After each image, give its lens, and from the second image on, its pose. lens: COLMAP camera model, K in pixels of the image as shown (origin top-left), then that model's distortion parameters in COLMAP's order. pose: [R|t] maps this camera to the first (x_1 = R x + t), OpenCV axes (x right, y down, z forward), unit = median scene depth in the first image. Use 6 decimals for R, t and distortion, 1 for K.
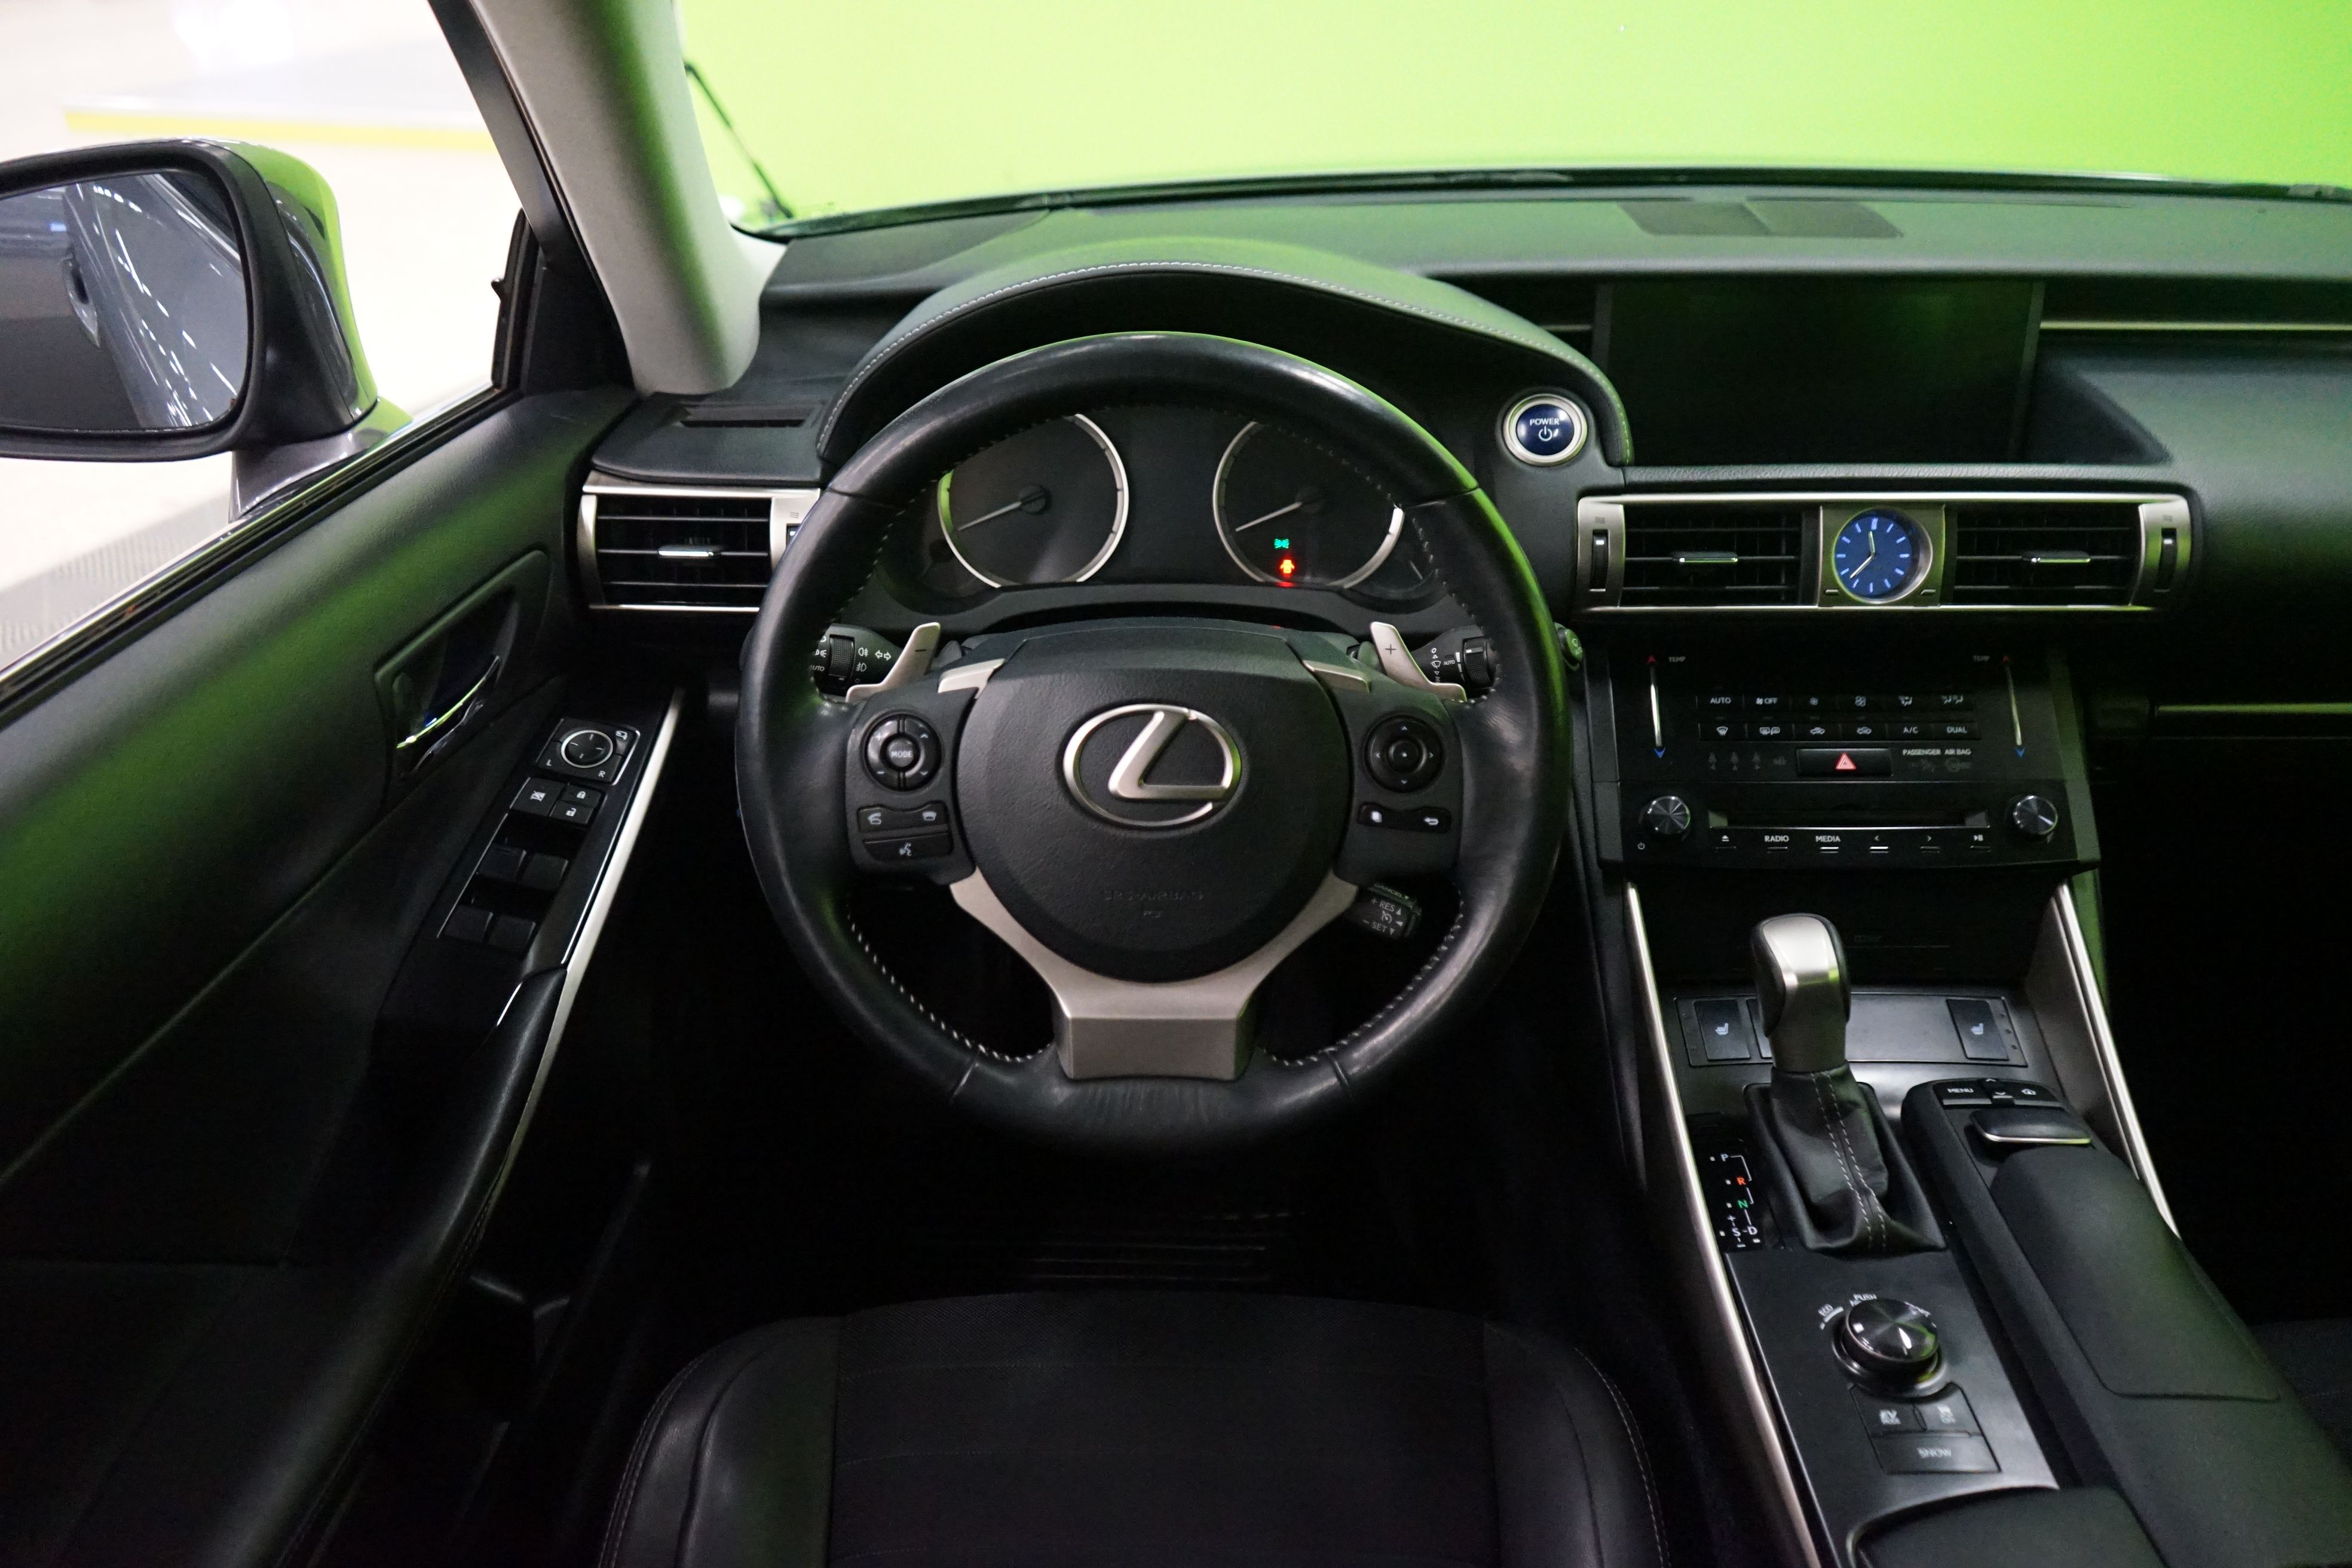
lens RADIAL K [[1805.0, 0, 1175.4], [0, 1805.0, 707.7], [0, 0, 1]] dist [-0.039794, 0.001649]
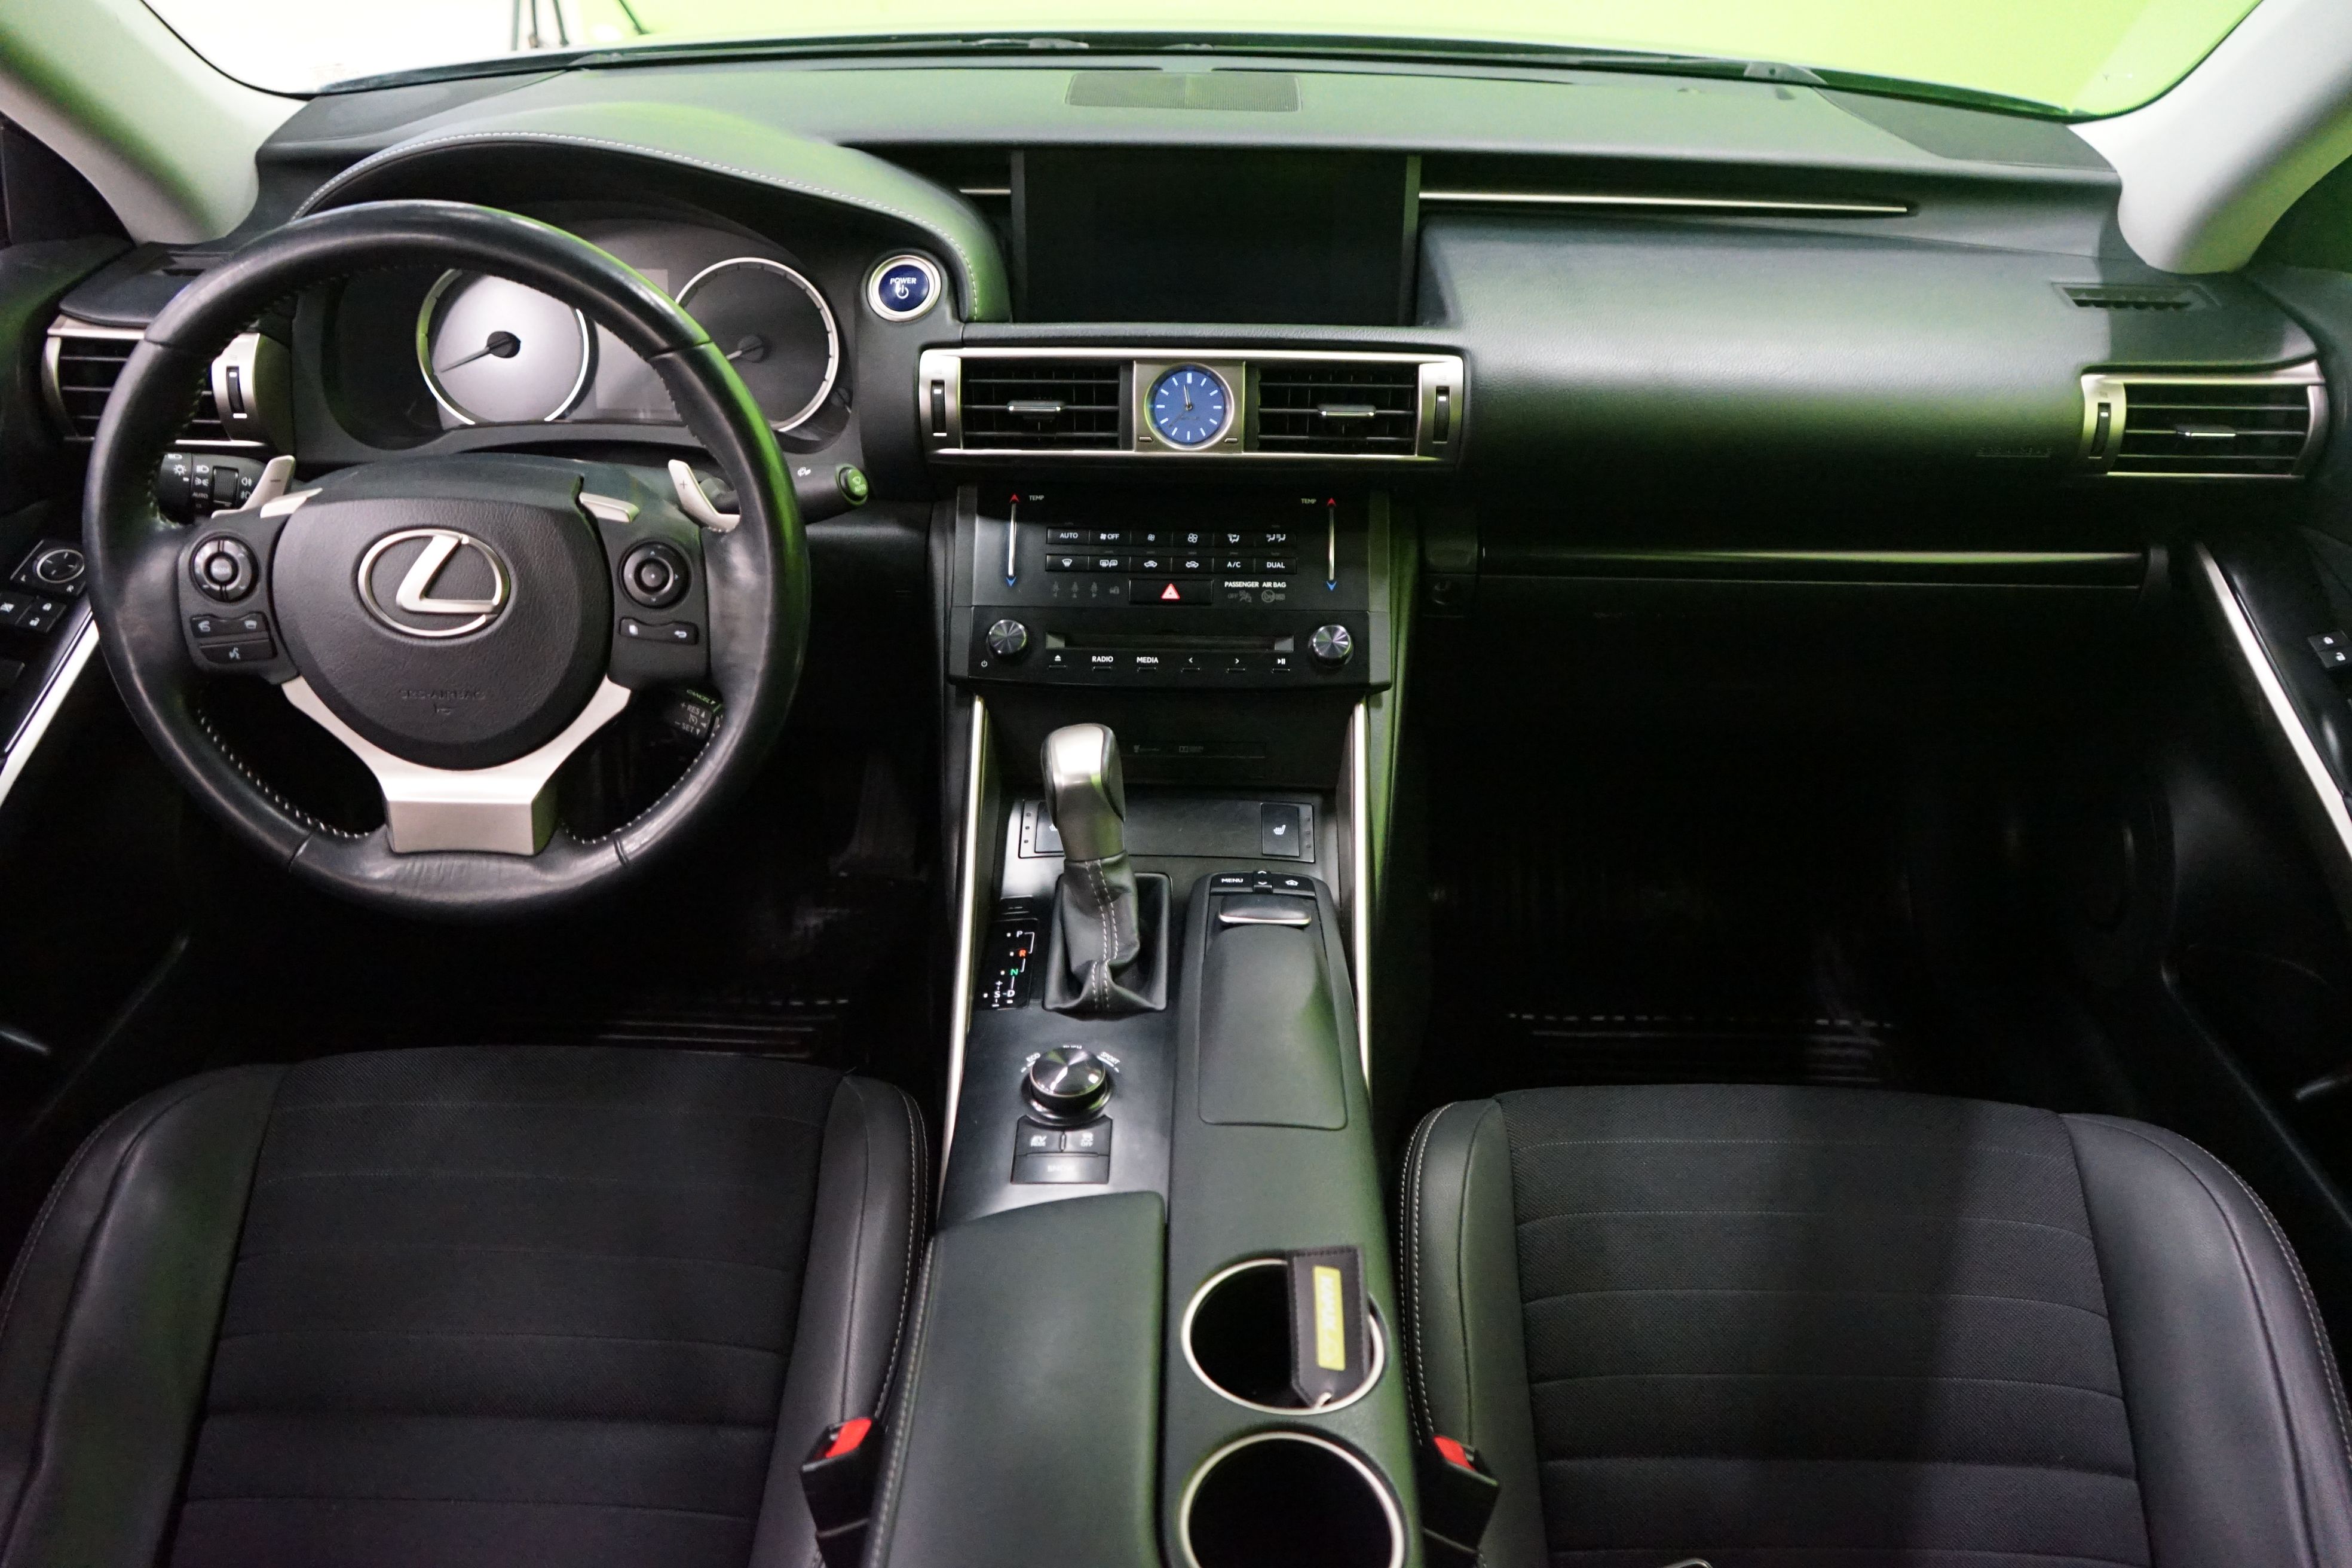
lens RADIAL K [[1805.0, 0, 1175.4], [0, 1805.0, 707.7], [0, 0, 1]] dist [-0.039794, 0.001649]
pose [[0.999661, 0.012949, 0.022571, 0.359534], [-0.014893, 0.995990, 0.088220, 0.002762], [-0.021338, -0.088526, 0.995845, -0.132918]]
